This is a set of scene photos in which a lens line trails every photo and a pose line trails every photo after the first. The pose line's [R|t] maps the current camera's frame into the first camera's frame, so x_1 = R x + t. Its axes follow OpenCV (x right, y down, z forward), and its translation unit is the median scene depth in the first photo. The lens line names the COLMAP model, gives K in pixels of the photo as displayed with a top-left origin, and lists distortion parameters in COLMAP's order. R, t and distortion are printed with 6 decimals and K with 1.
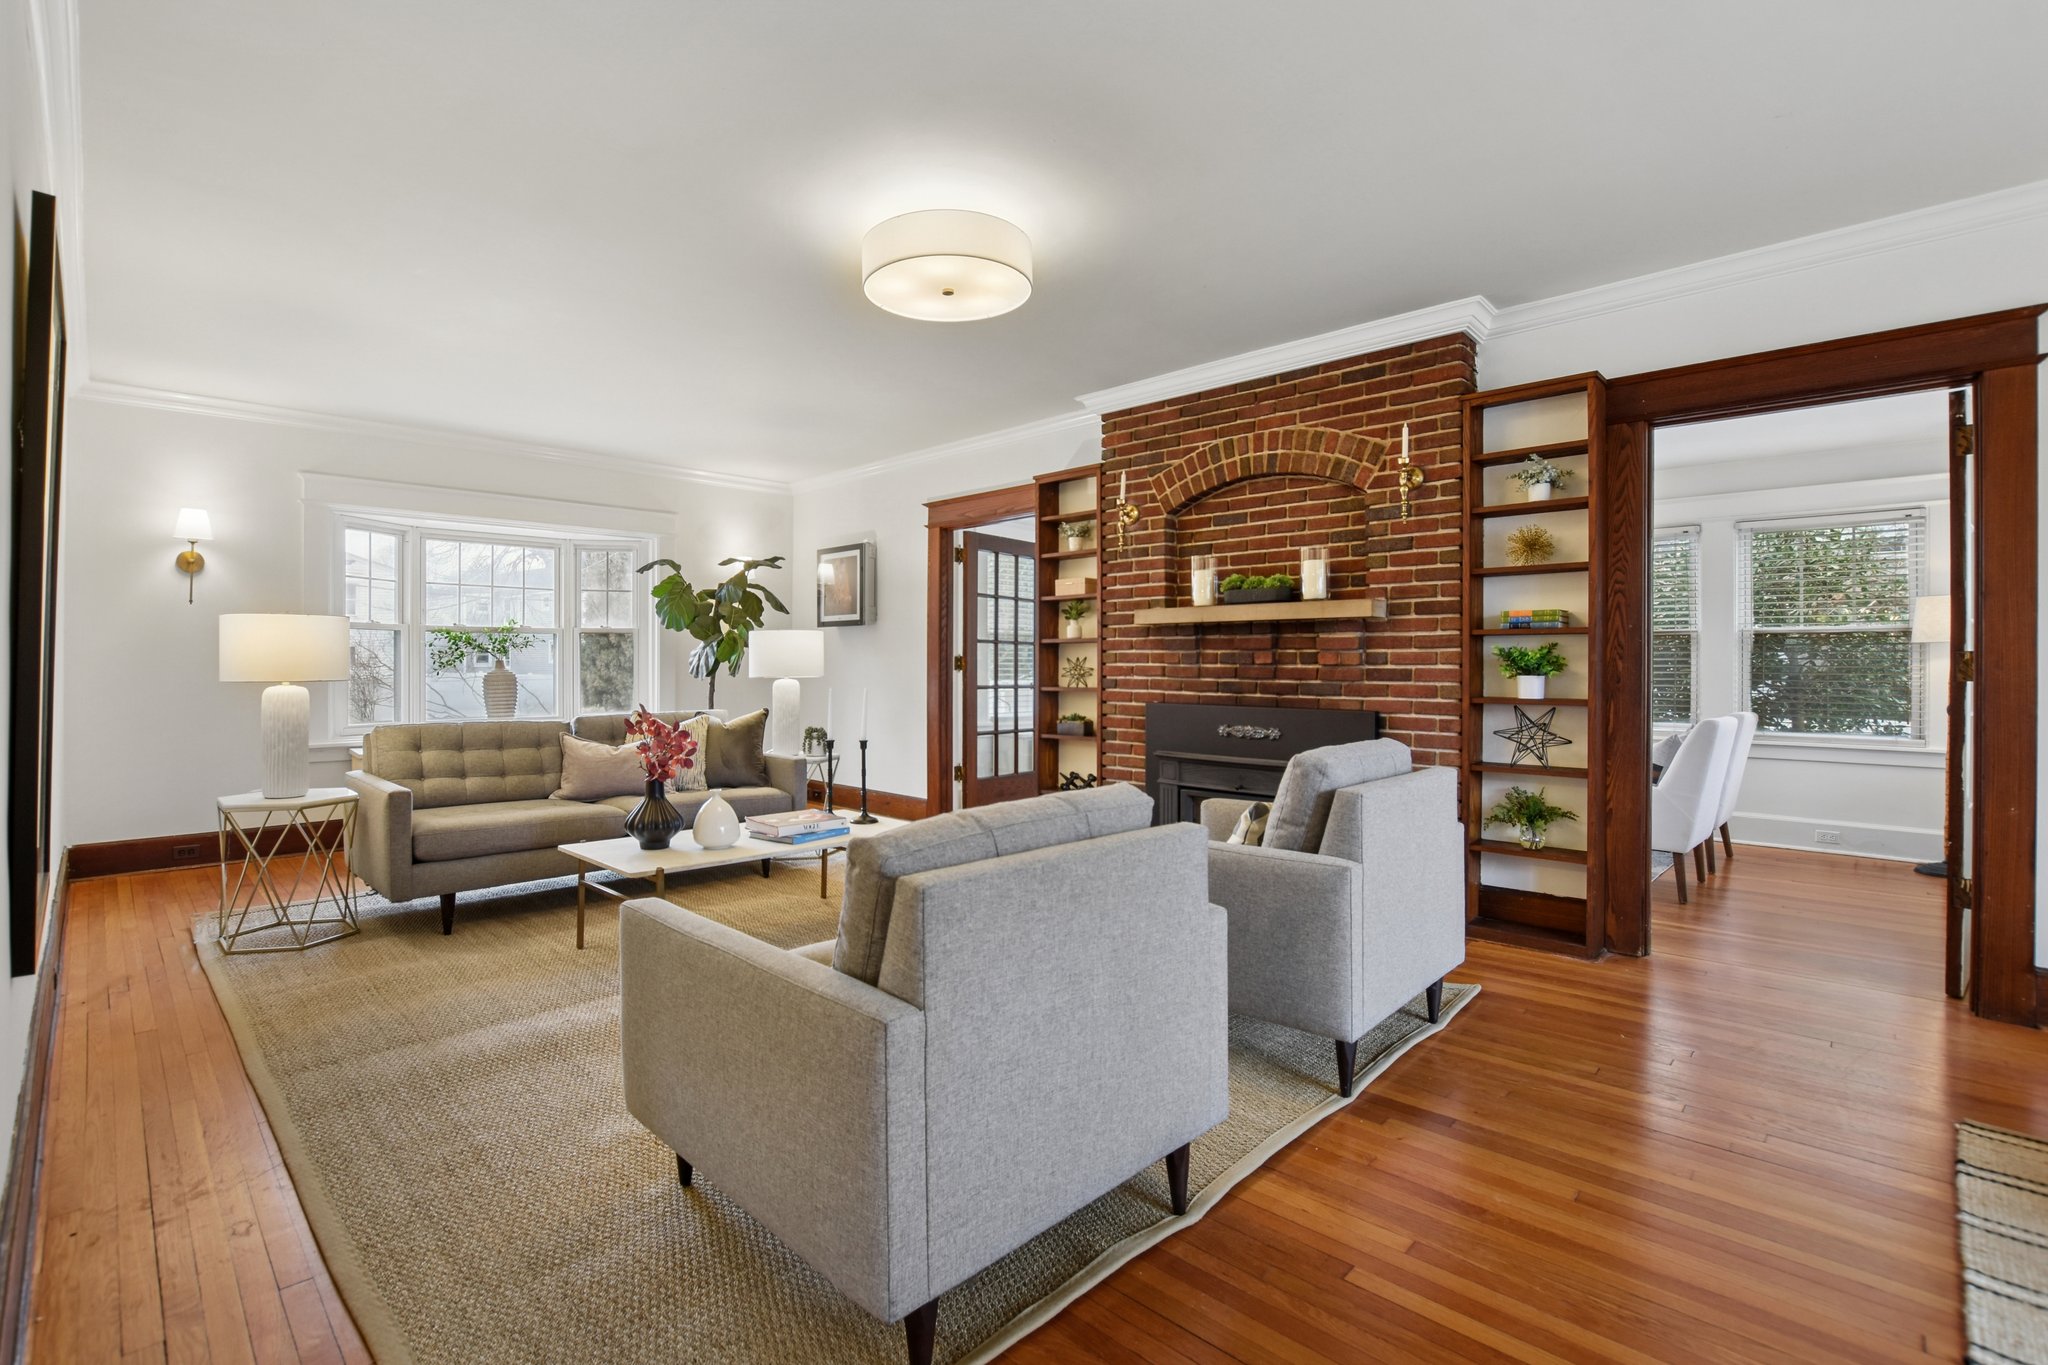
lens RADIAL K [[927.9, 0, 1023.4], [0, 927.9, 668.4], [0, 0, 1]] dist [0.002696, -0.005070]
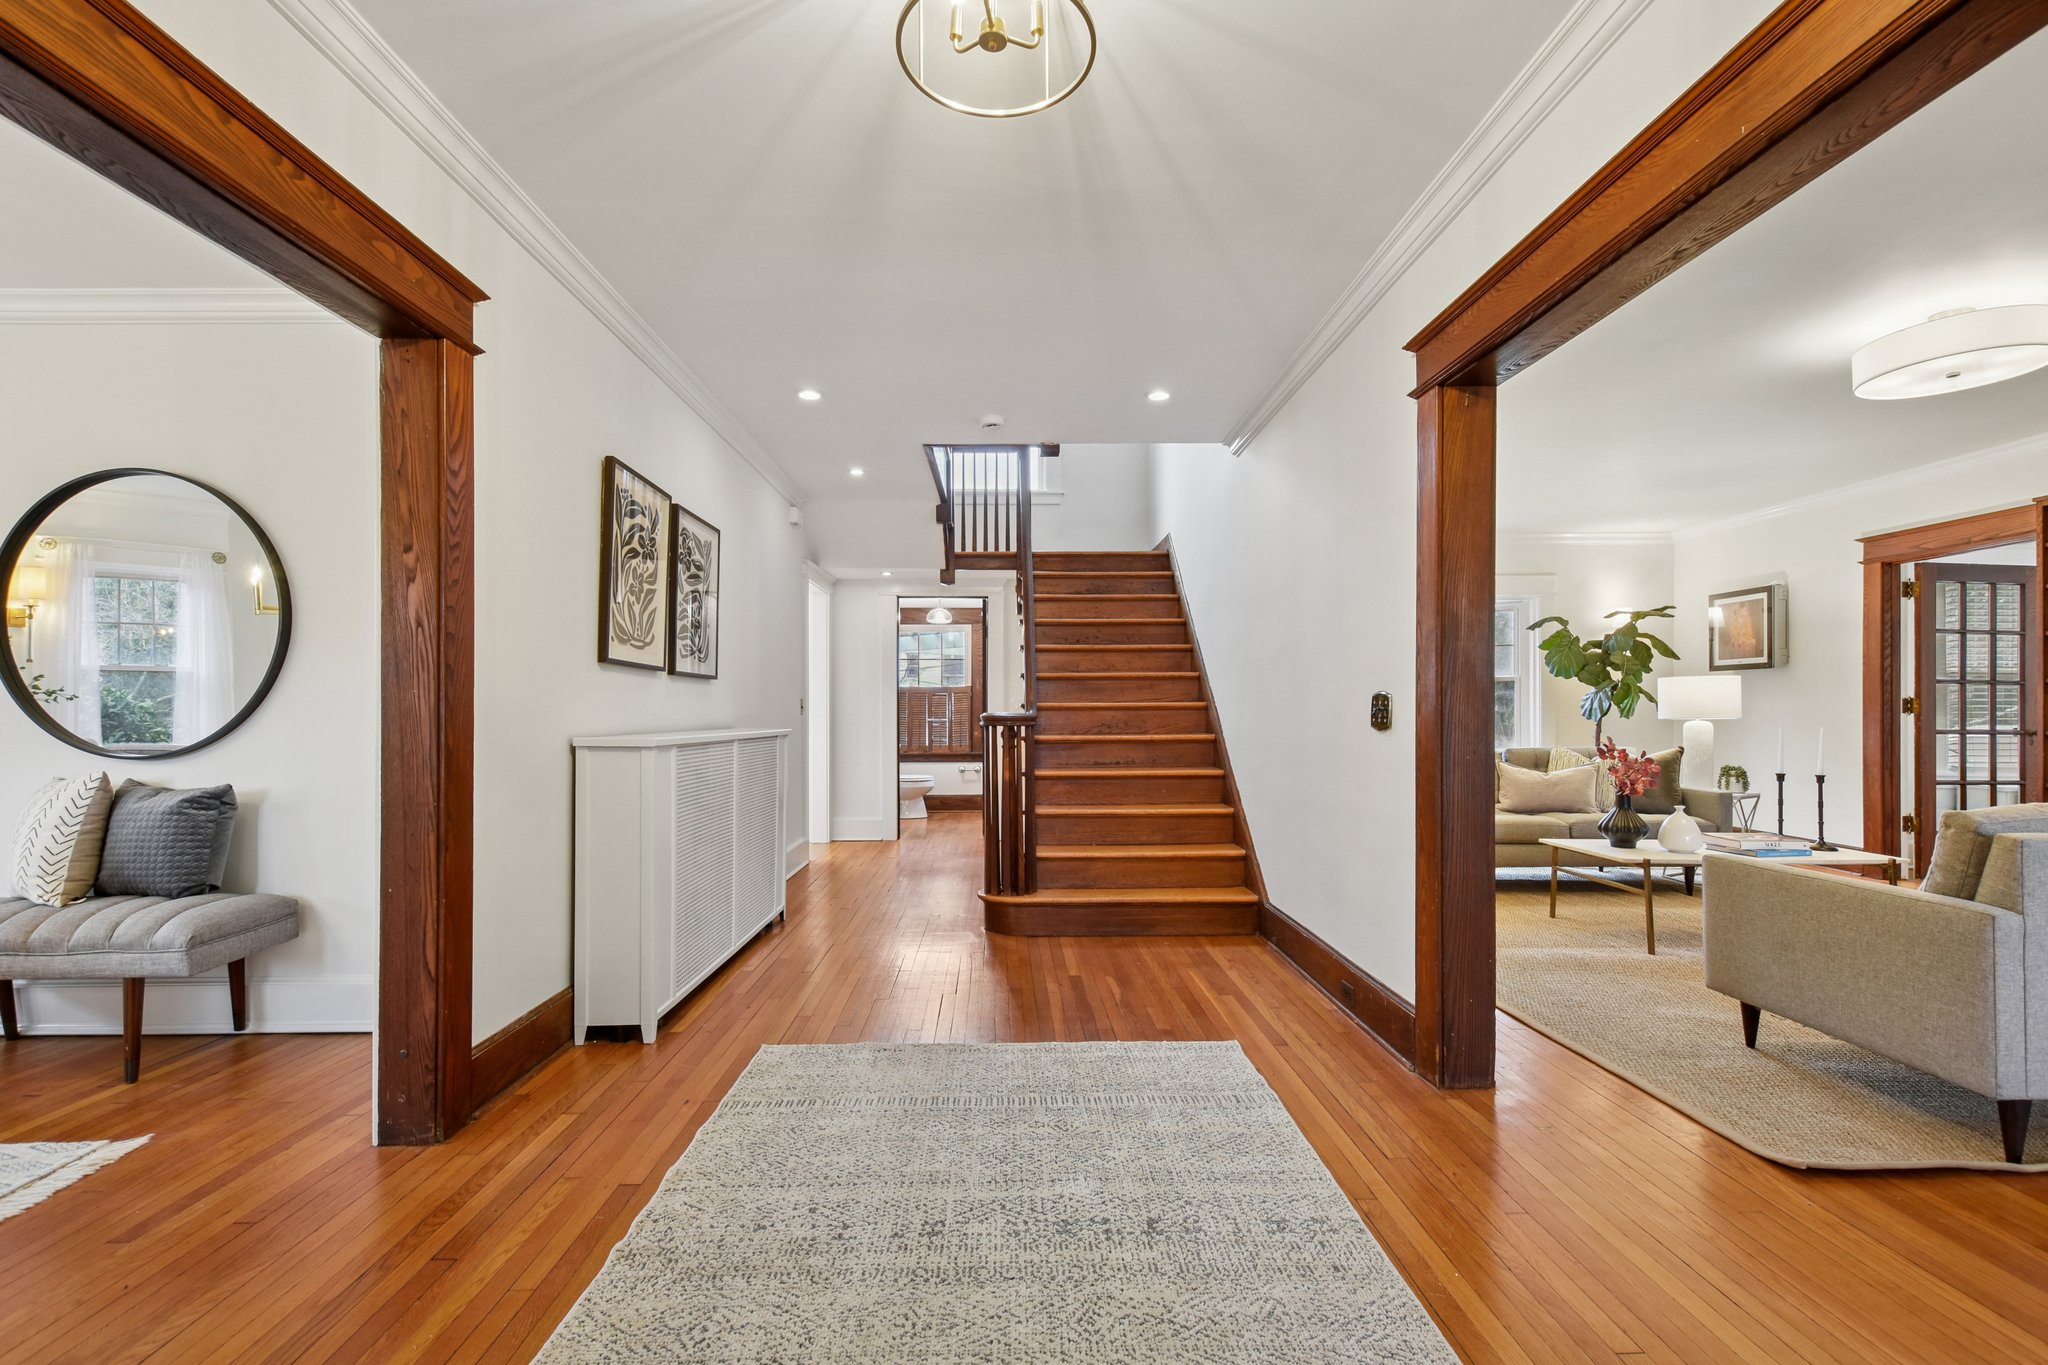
lens RADIAL K [[927.9, 0, 1013.2], [0, 927.9, 703.4], [0, 0, 1]] dist [0.002696, -0.005070]
pose [[0.704235, -0.006077, -0.709941, -0.039740], [-0.002452, 0.999937, -0.010991, 0.004310], [0.709963, 0.009481, 0.704175, -0.273622]]
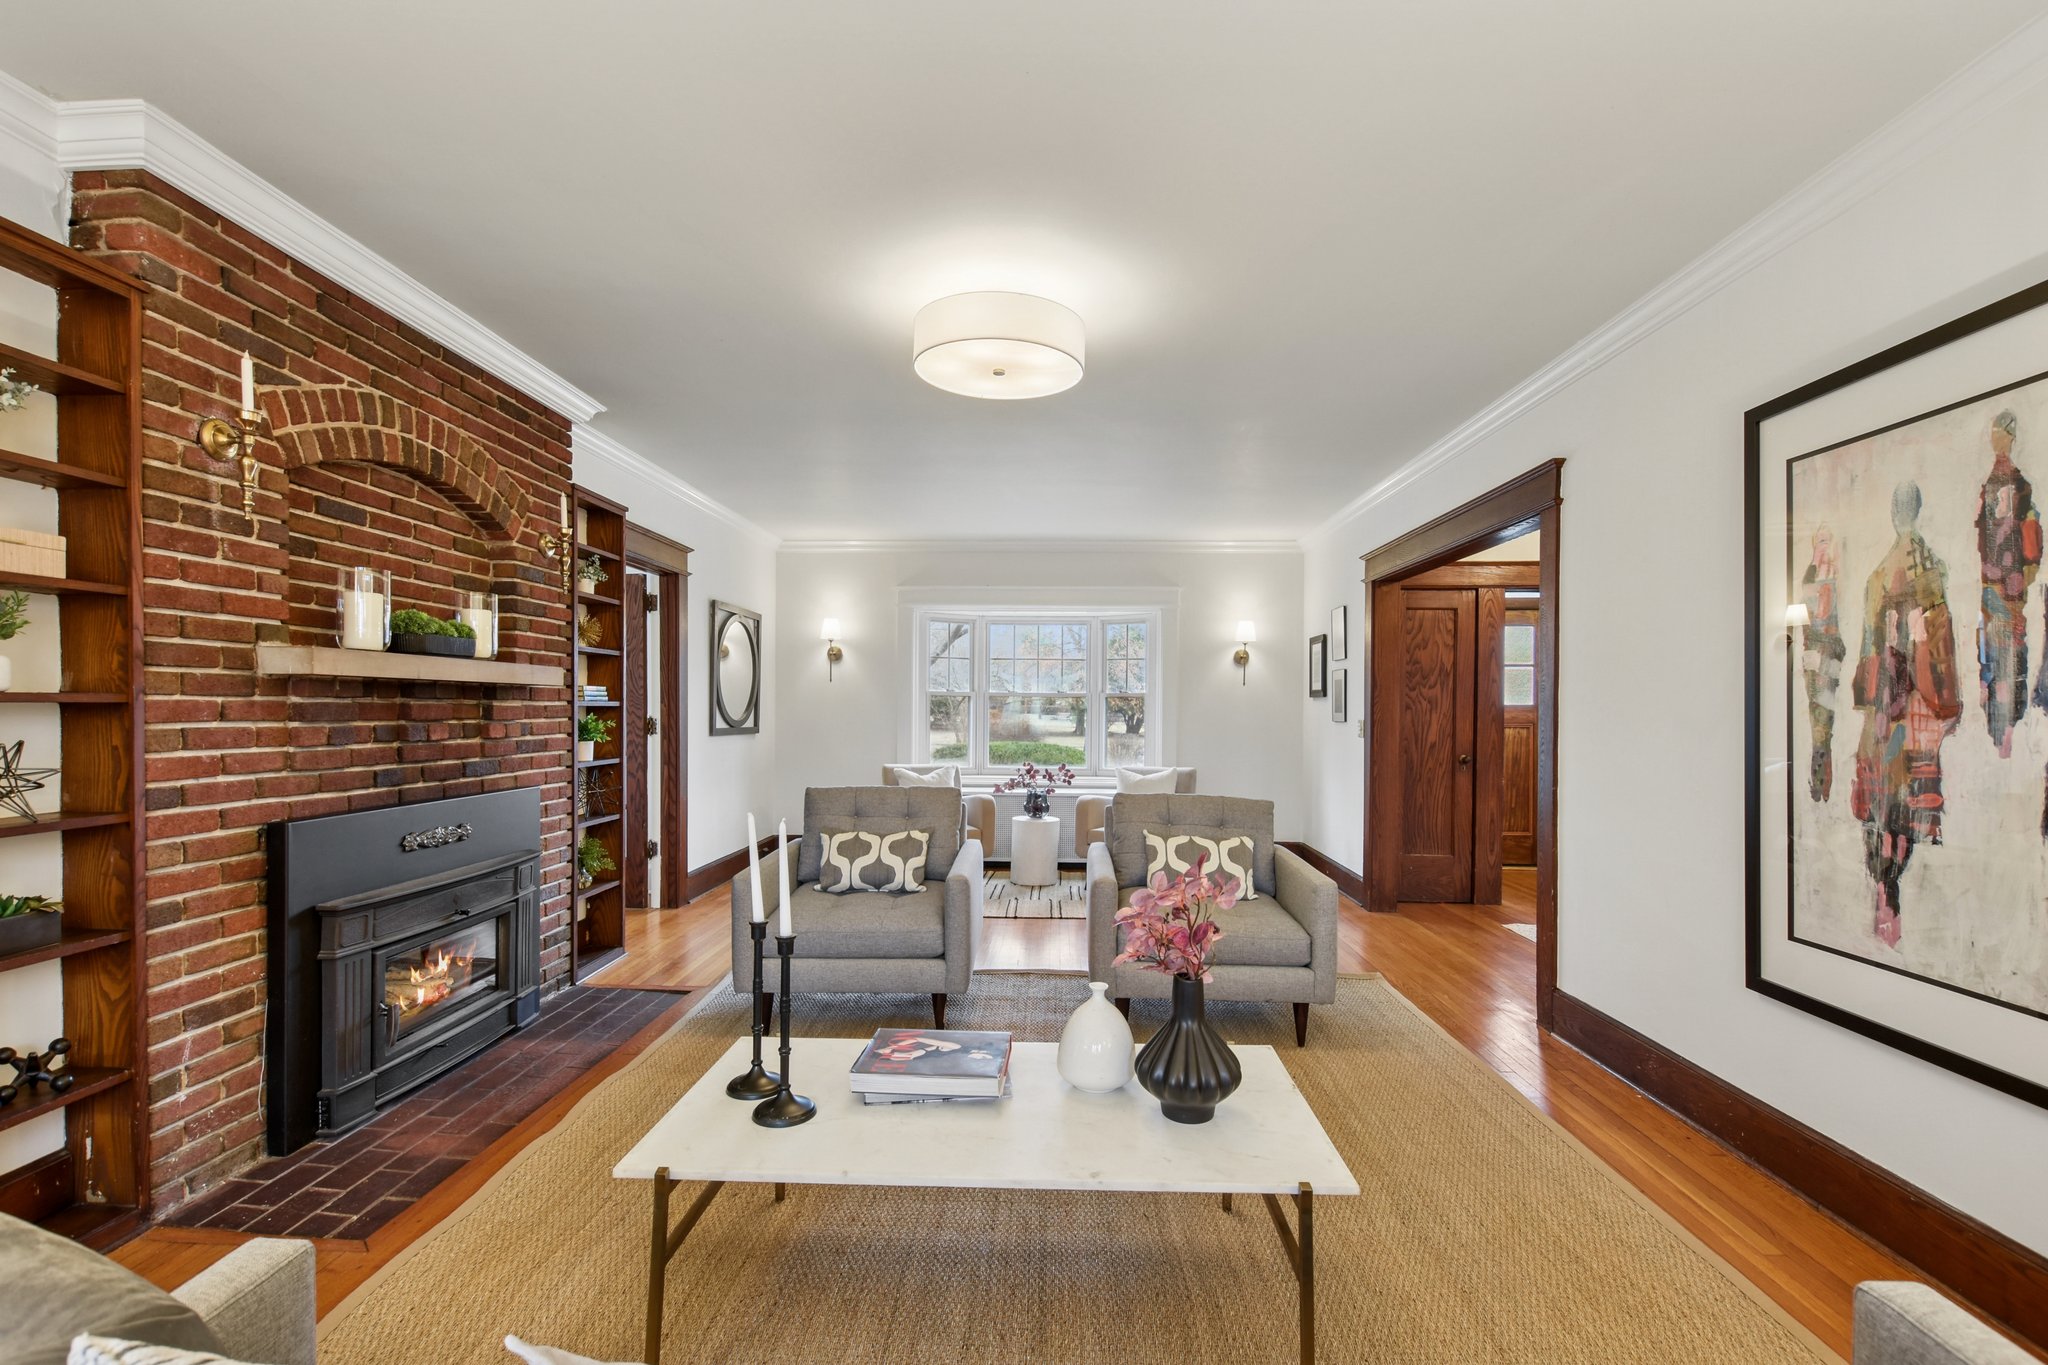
lens RADIAL K [[927.9, 0, 1010.9], [0, 927.9, 715.4], [0, 0, 1]] dist [0.002696, -0.005070]
pose [[-0.654856, -0.020846, 0.755466, -0.763901], [-0.016644, 0.999775, 0.013160, -0.054168], [-0.755570, -0.003956, -0.655056, 1.490076]]
